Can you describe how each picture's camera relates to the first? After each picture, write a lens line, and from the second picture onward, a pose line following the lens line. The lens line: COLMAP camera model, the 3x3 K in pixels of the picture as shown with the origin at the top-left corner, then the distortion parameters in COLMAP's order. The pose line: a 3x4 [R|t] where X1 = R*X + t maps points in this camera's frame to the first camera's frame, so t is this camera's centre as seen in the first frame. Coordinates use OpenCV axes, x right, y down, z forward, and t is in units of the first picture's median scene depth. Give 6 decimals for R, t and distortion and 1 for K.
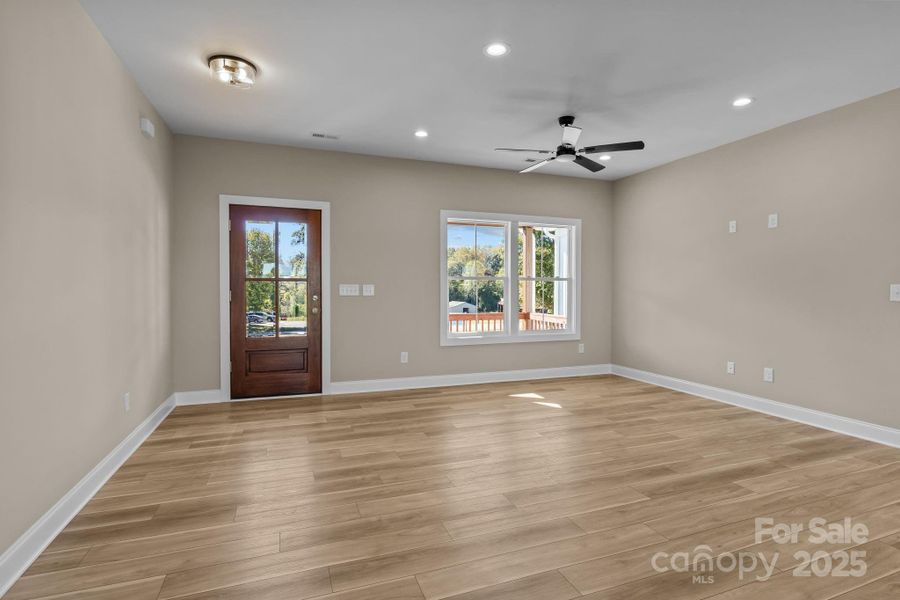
lens RADIAL K [[452.5, 0, 450.0], [0, 452.5, 300.0], [0, 0, 1]] dist [-0.007978, -0.000319]
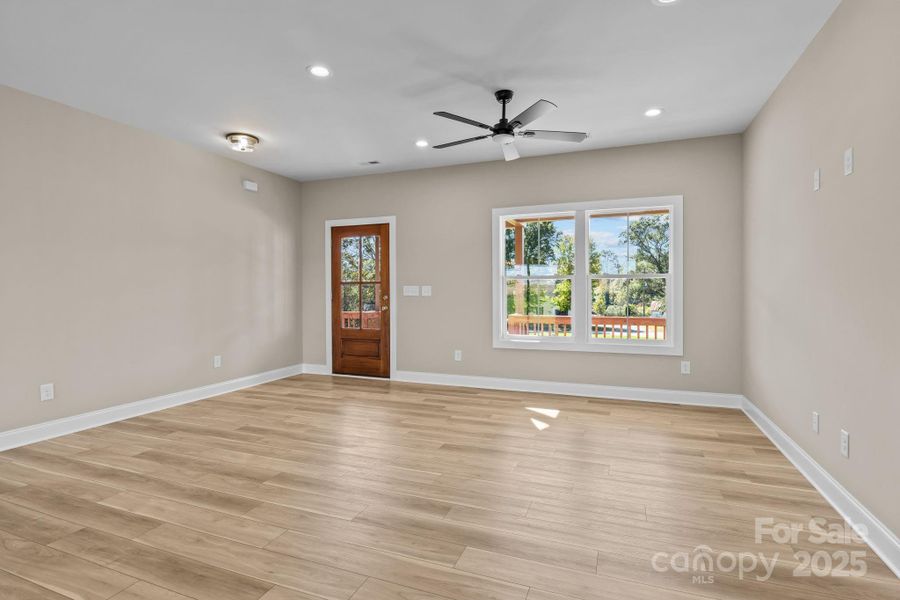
lens RADIAL K [[450.0, 0, 451.7], [0, 450.0, 292.0], [0, 0, 1]] dist [-0.005647, -0.000243]
pose [[0.738965, -0.002902, -0.673737, 0.625724], [-0.009595, 0.999844, -0.014830, -0.003337], [0.673675, 0.017423, 0.738822, 0.239960]]
